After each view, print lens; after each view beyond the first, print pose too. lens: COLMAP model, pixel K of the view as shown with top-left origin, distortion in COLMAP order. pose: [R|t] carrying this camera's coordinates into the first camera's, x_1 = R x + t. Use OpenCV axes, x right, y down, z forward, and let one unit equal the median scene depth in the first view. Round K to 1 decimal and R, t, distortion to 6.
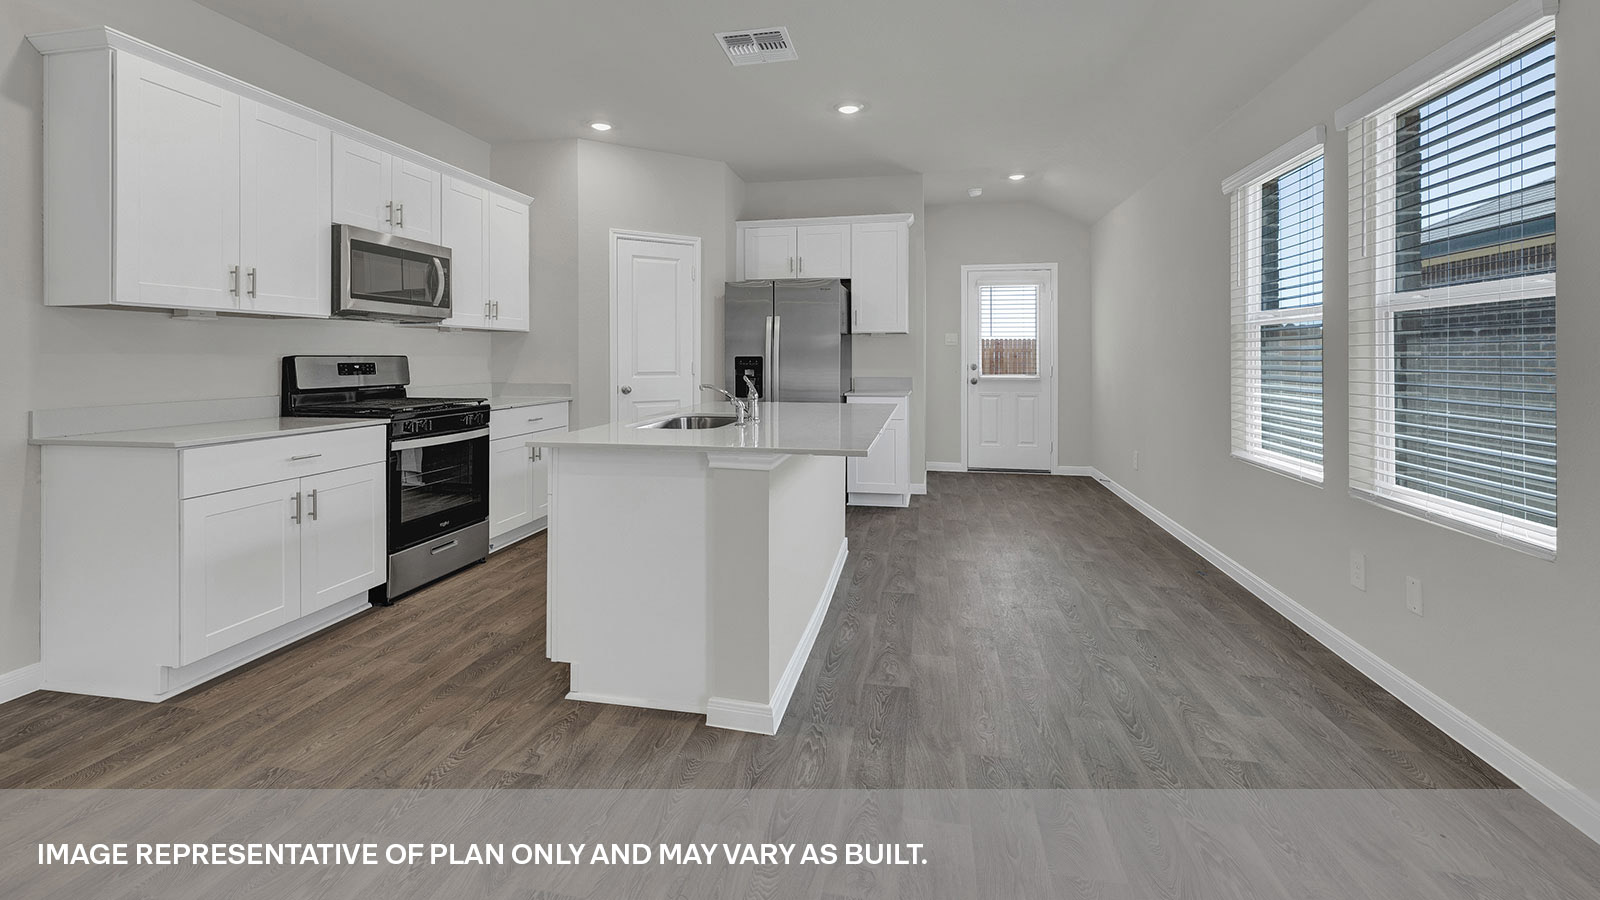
lens RADIAL K [[690.0, 0, 778.8], [0, 690.0, 355.4], [0, 0, 1]] dist [-0.000309, 0.000268]
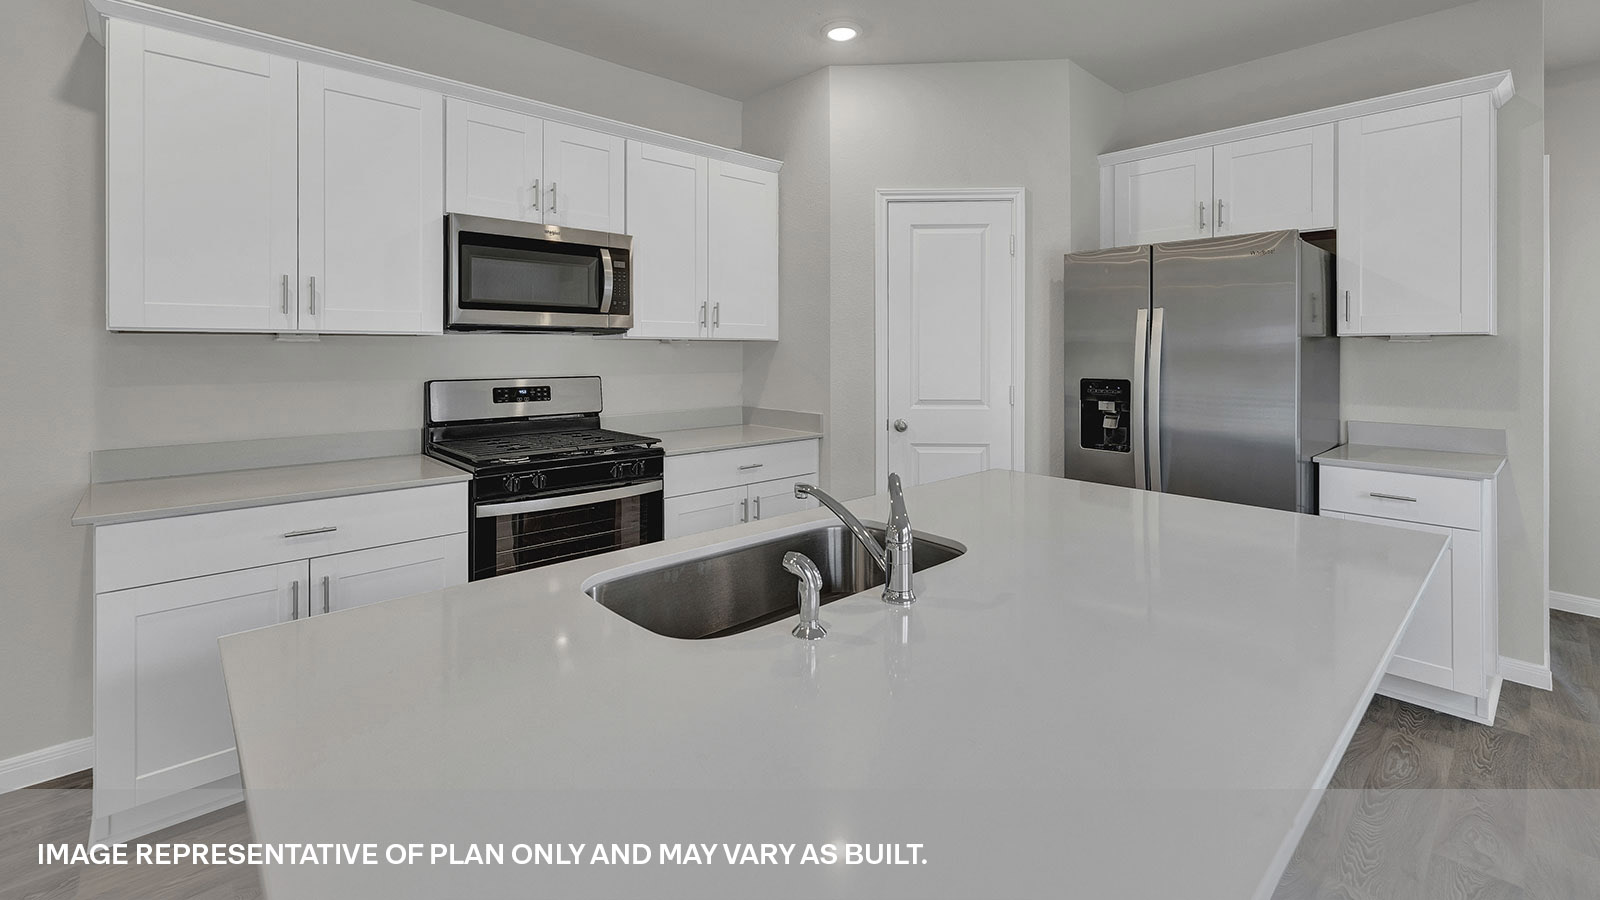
lens RADIAL K [[690.0, 0, 778.8], [0, 690.0, 355.4], [0, 0, 1]] dist [-0.000309, 0.000268]
pose [[0.812008, 0.002948, -0.583638, 0.078542], [0.000823, 0.999980, 0.006196, -0.023814], [0.583645, -0.005512, 0.811990, 0.395674]]
